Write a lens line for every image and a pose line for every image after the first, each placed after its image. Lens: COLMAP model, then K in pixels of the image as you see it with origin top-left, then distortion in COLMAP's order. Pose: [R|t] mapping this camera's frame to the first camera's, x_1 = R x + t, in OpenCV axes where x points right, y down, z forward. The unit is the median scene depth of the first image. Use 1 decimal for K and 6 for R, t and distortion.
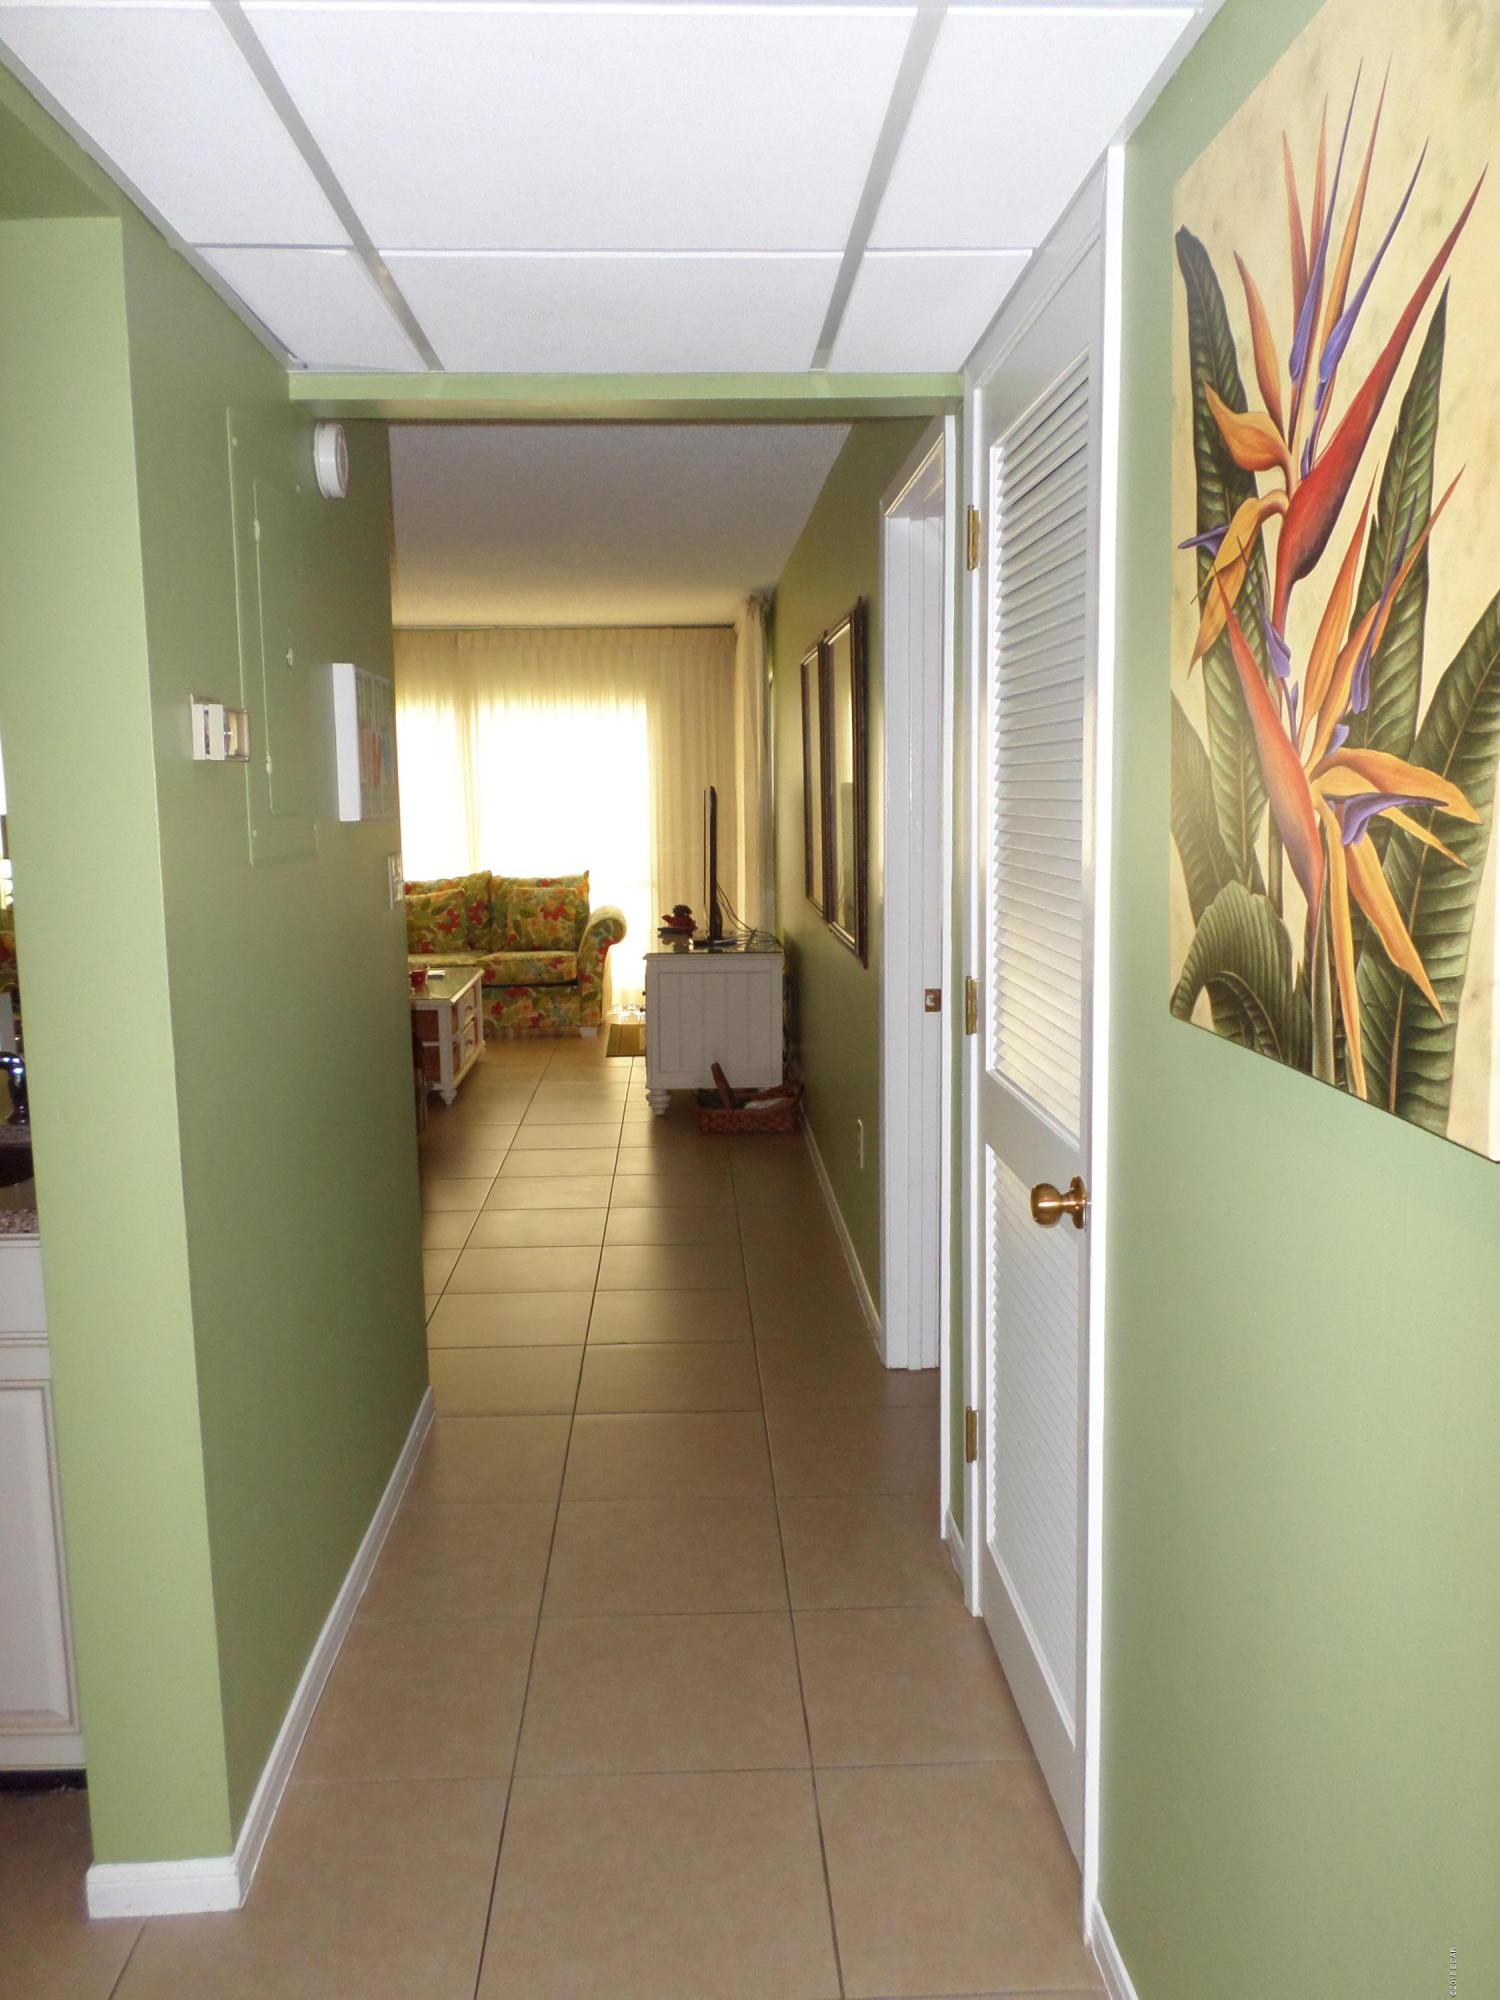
lens RADIAL K [[1518.9, 0, 751.1], [0, 1518.9, 1002.1], [0, 0, 1]] dist [-0.006339, -0.000346]
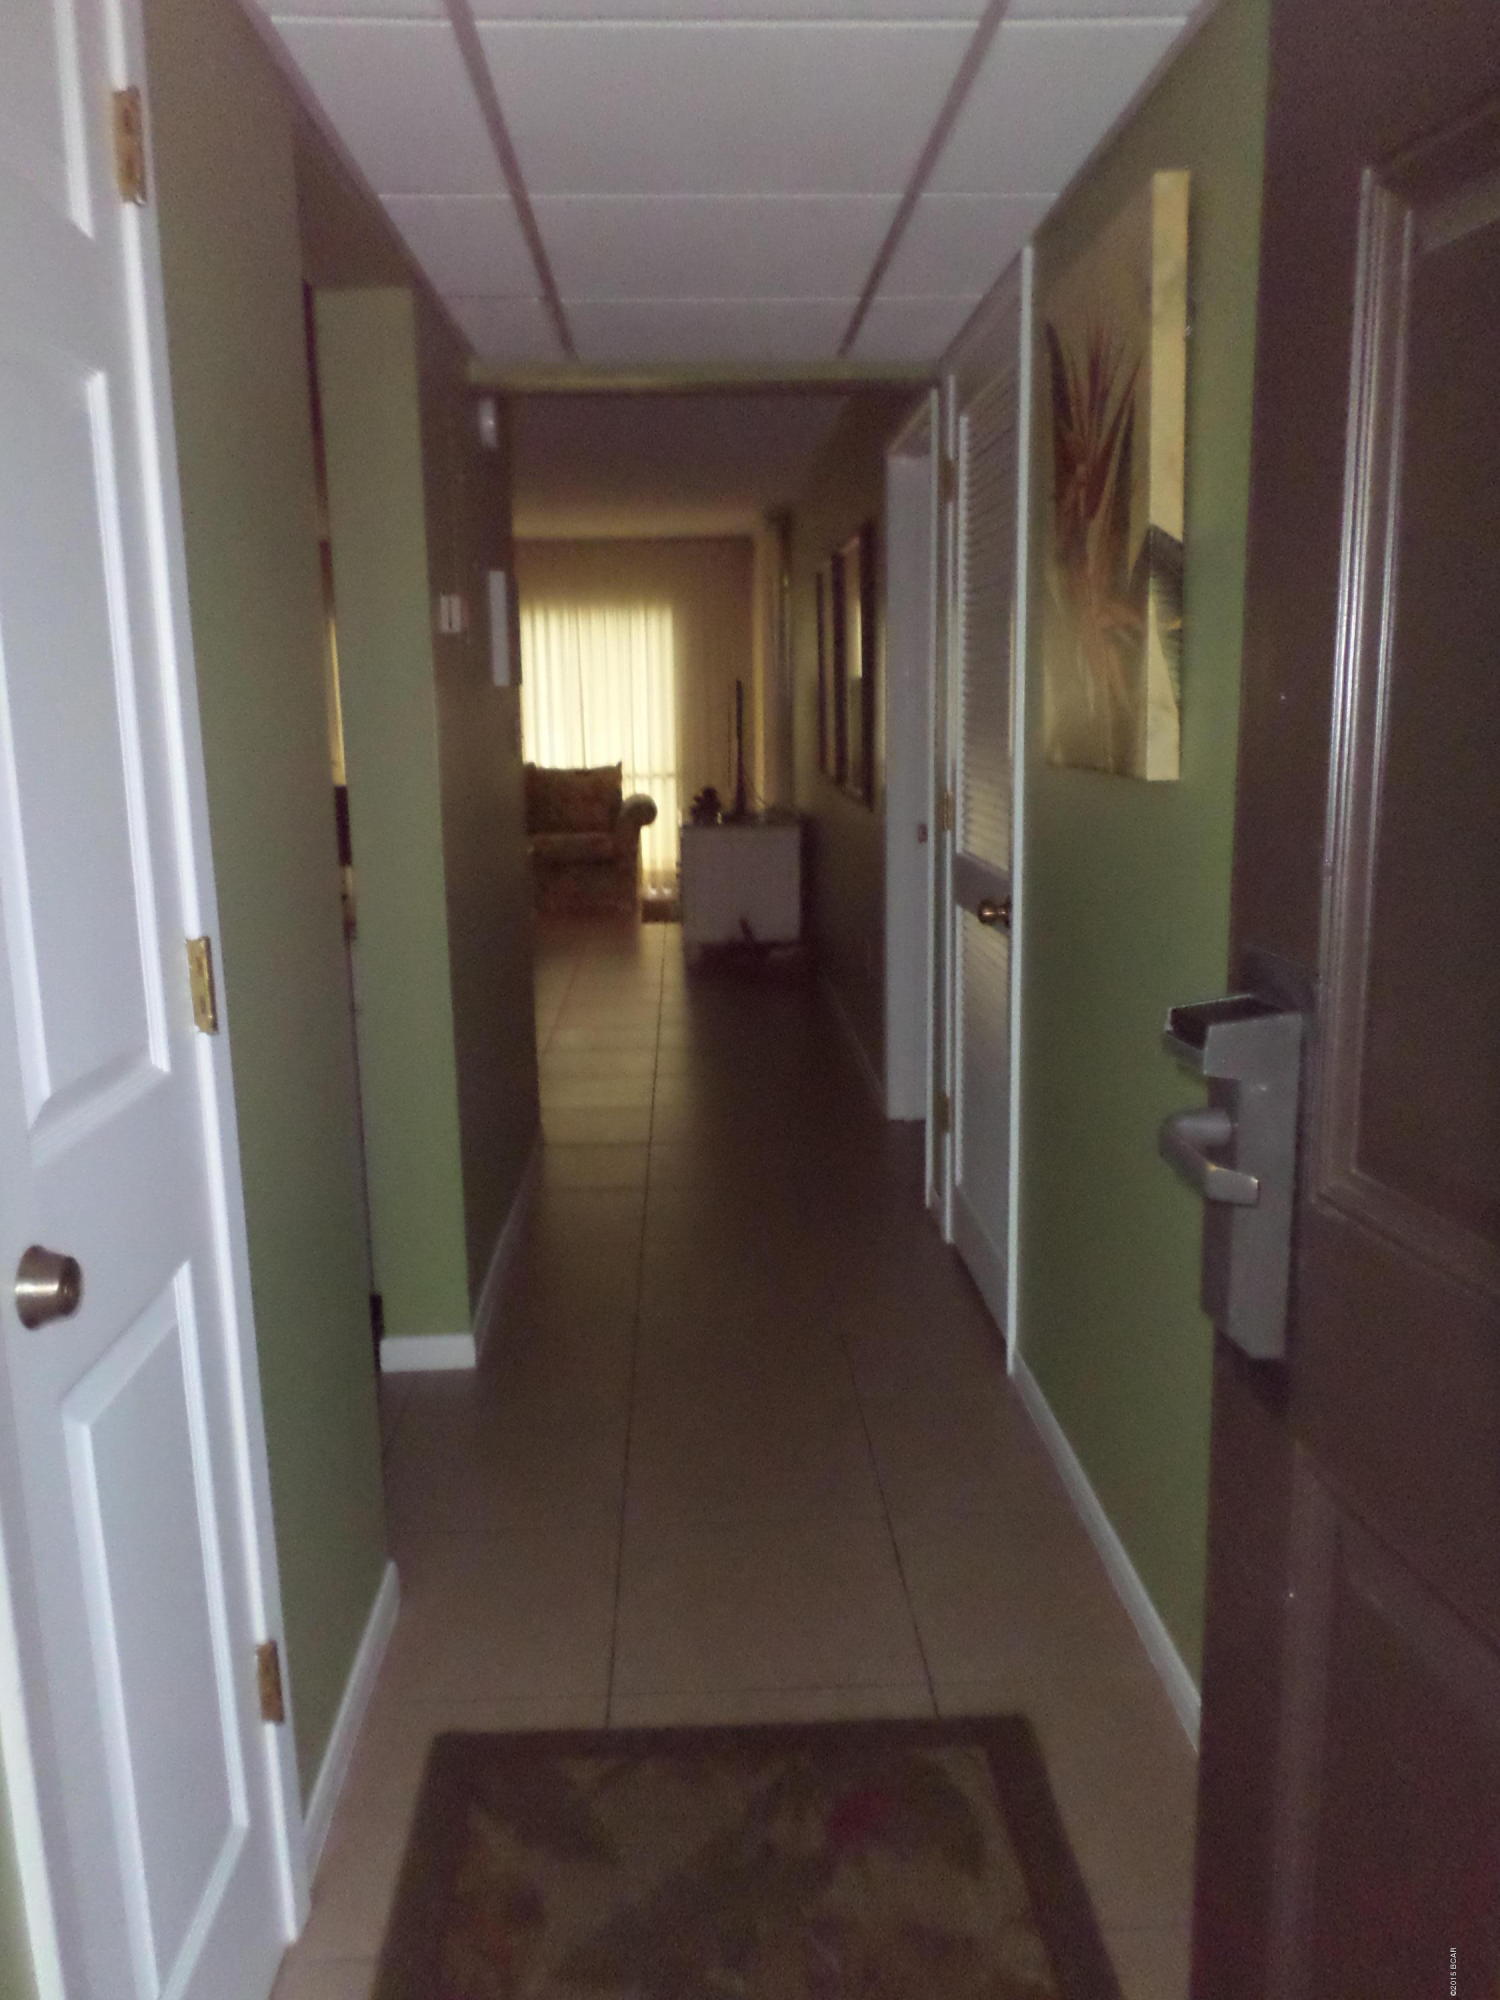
lens RADIAL K [[1518.9, 0, 737.7], [0, 1518.9, 992.8], [0, 0, 1]] dist [-0.006339, -0.000346]
pose [[0.999933, -0.001599, -0.011436, -0.016469], [0.002160, 0.998786, 0.049216, 0.048179], [0.011343, -0.049237, 0.998723, -0.204522]]
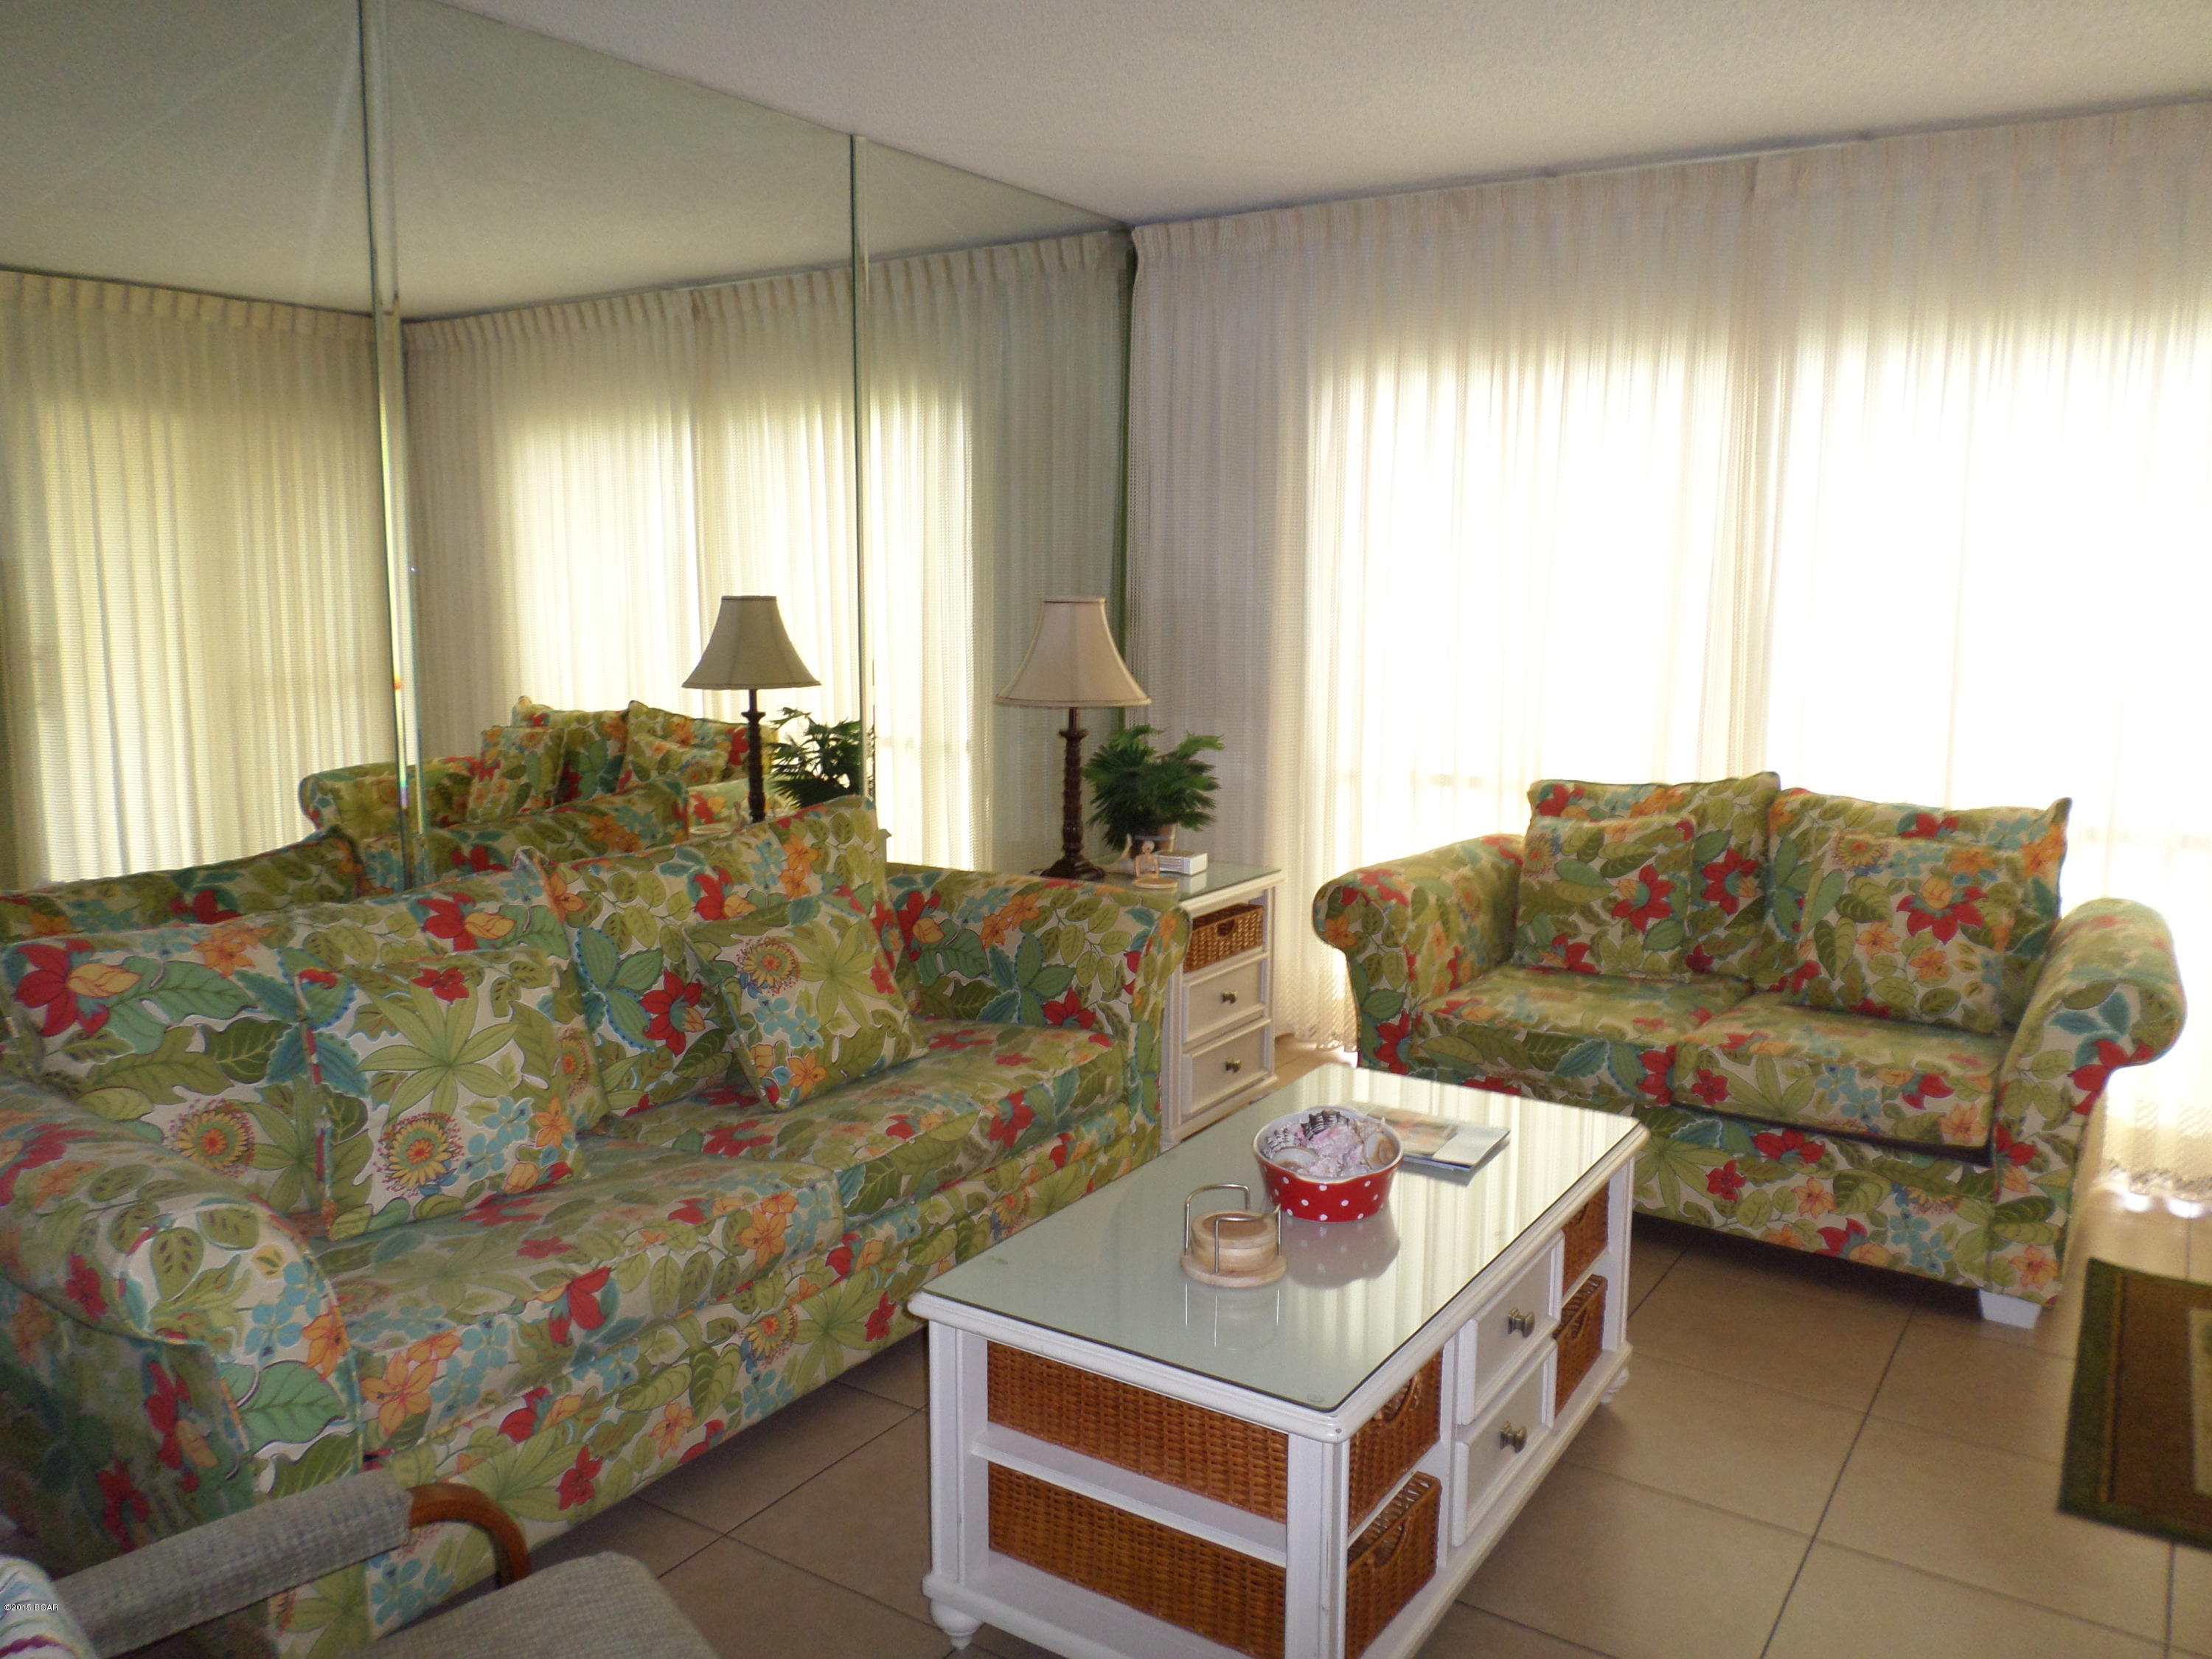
lens RADIAL K [[1679.9, 0, 1100.6], [0, 1679.9, 808.8], [0, 0, 1]] dist [-0.006339, -0.000346]
pose [[0.806574, 0.101535, -0.582348, -0.107975], [-0.102463, 0.994240, 0.031434, -0.128046], [0.582185, 0.034315, 0.812332, 0.972279]]
